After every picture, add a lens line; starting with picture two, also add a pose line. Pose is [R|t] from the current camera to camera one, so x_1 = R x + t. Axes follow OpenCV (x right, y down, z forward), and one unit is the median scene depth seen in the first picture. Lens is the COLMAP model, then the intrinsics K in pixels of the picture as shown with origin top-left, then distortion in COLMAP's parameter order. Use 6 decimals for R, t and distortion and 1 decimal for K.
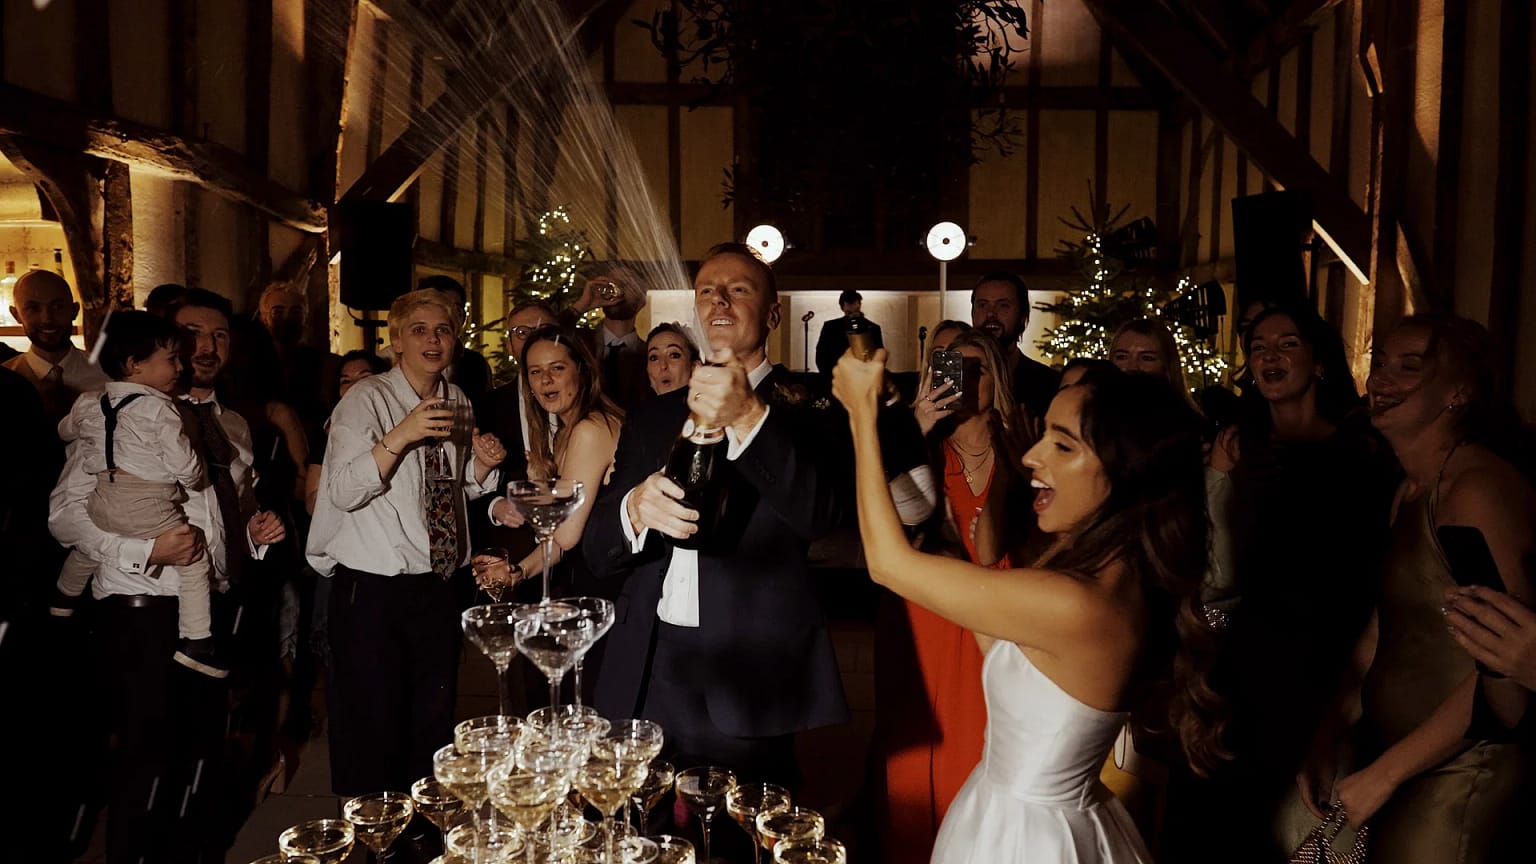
lens RADIAL K [[1153.6, 0, 770.8], [0, 1153.6, 431.0], [0, 0, 1]] dist [-0.006862, -0.002968]
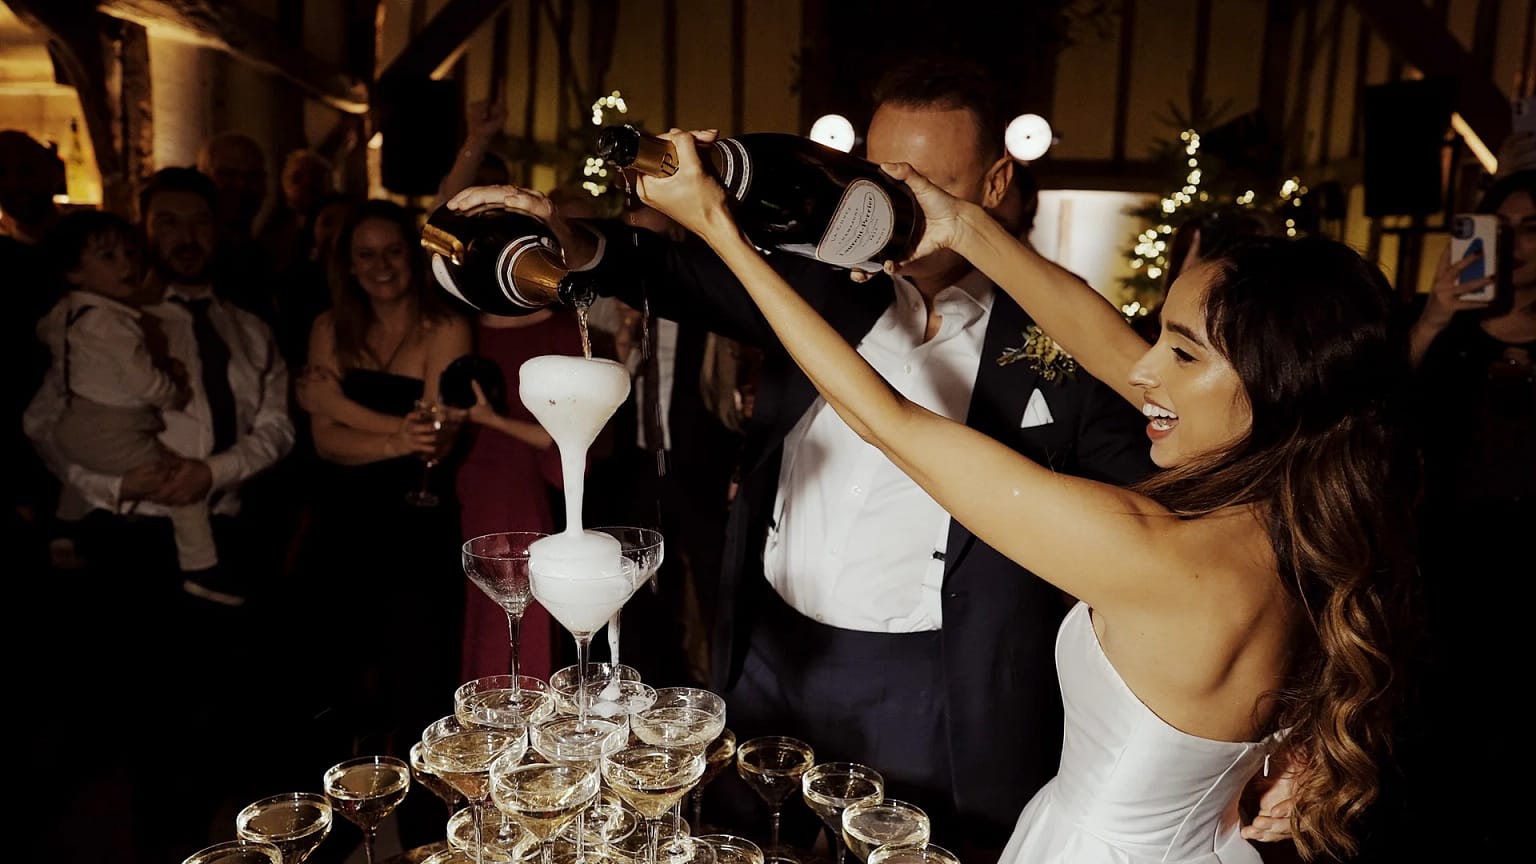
lens RADIAL K [[1153.6, 0, 765.9], [0, 1153.6, 441.8], [0, 0, 1]] dist [-0.006862, -0.002968]
pose [[0.998377, 0.028522, -0.049284, -0.030960], [-0.024161, 0.995922, 0.086922, 0.019130], [0.051562, -0.085590, 0.994995, 0.233004]]
